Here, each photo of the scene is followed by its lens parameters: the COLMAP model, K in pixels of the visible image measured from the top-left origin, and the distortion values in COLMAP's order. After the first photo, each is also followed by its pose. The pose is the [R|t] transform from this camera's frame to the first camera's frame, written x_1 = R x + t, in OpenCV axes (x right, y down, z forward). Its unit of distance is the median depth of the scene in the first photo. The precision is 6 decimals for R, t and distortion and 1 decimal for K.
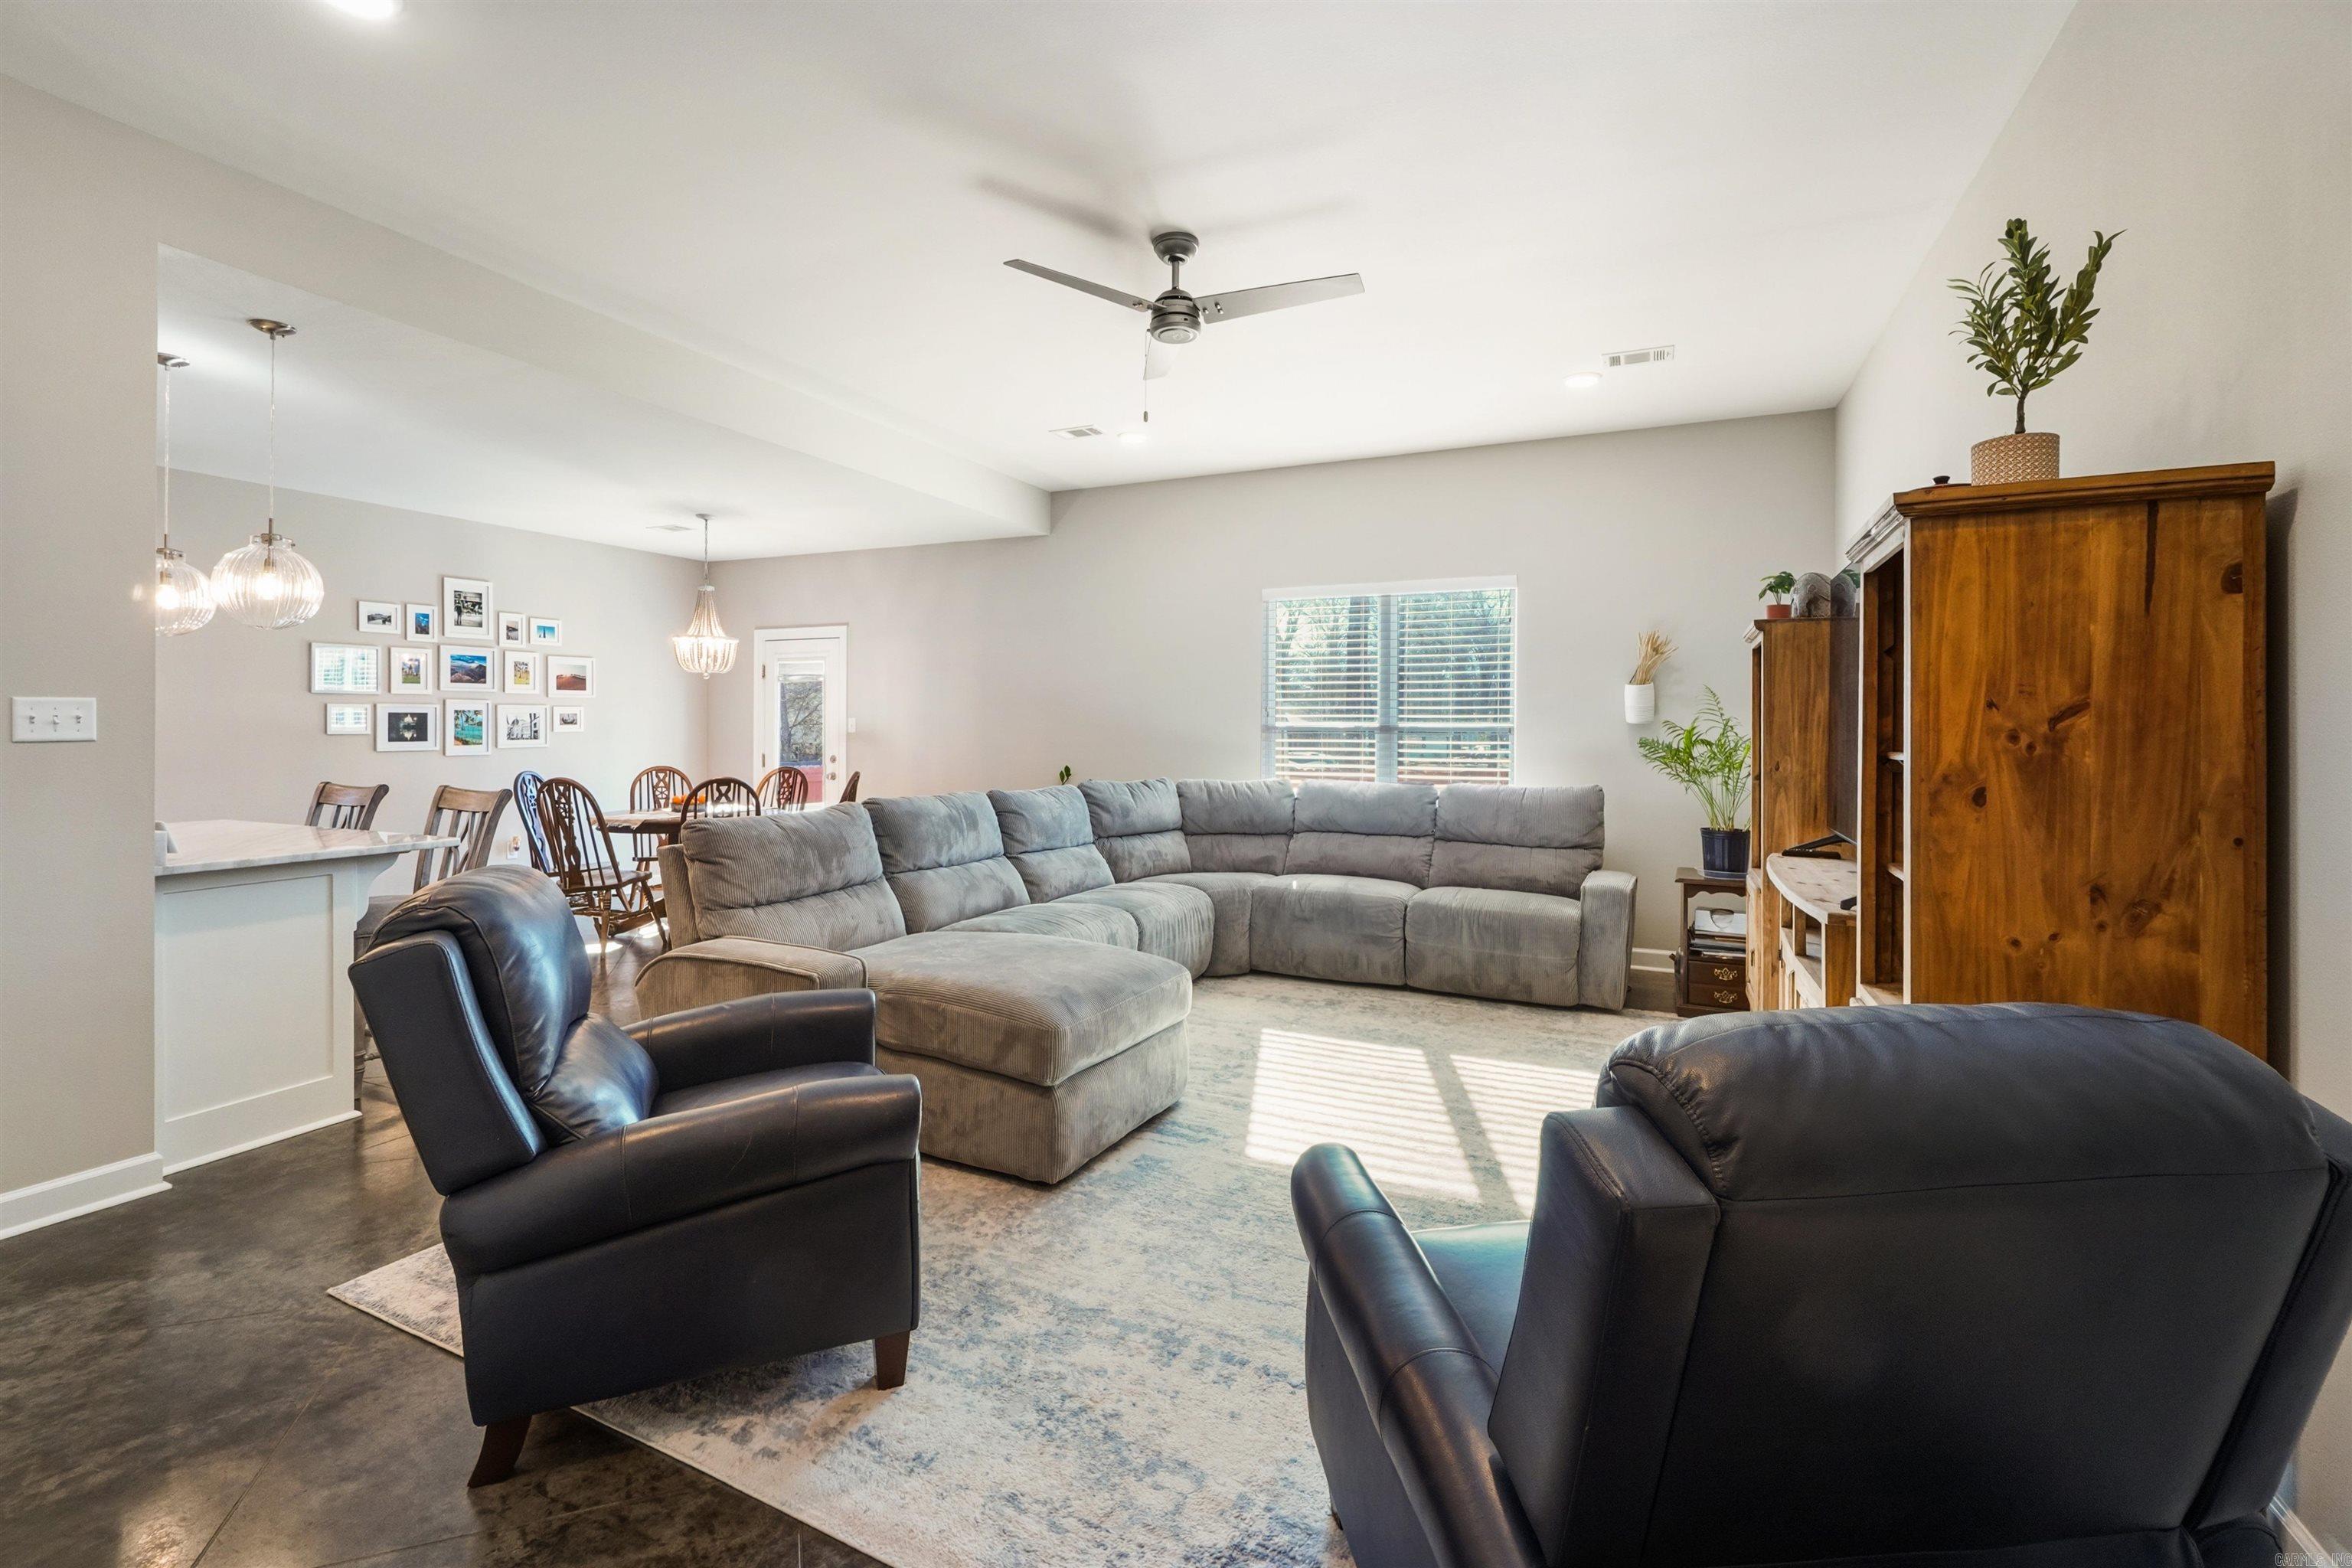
lens RADIAL K [[1026.9, 0, 1161.3], [0, 1026.9, 732.0], [0, 0, 1]] dist [-0.007246, 0.002723]
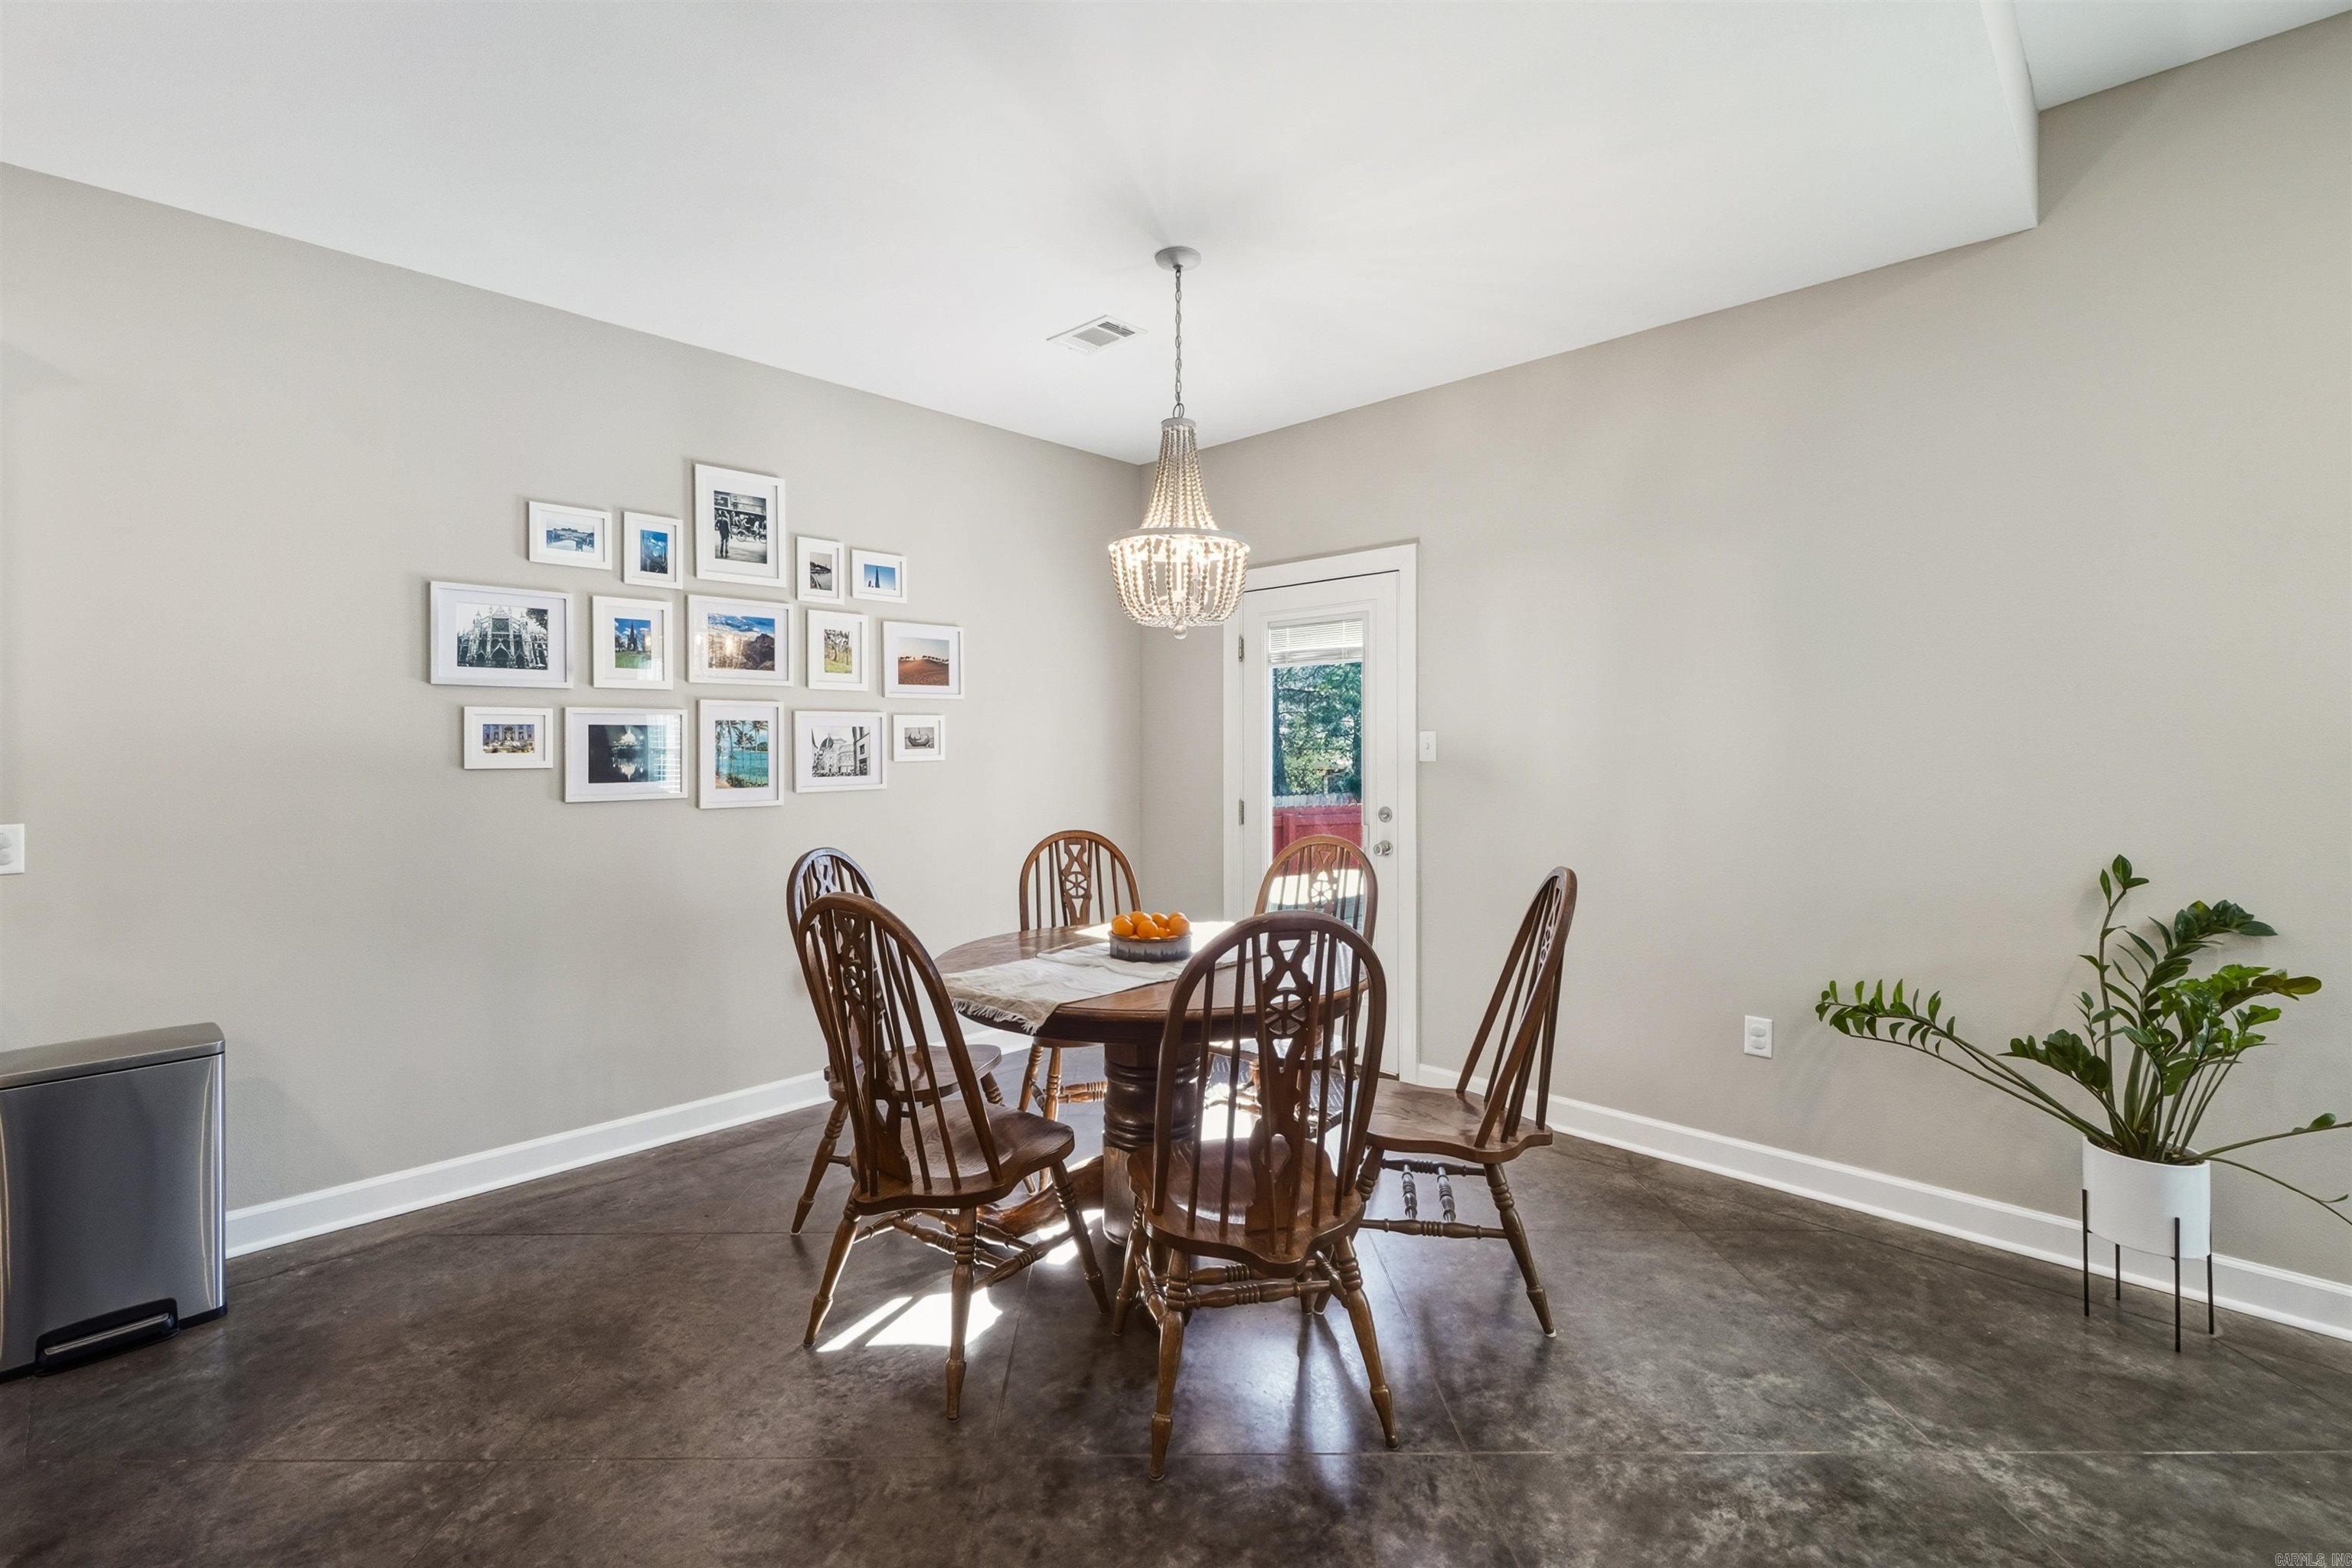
lens RADIAL K [[1026.9, 0, 1171.2], [0, 1026.9, 756.2], [0, 0, 1]] dist [-0.007246, 0.002723]
pose [[0.945512, -0.002734, -0.325576, -0.300709], [0.002607, 0.999996, -0.000825, -0.002209], [0.325577, -0.000068, 0.945516, 0.579935]]
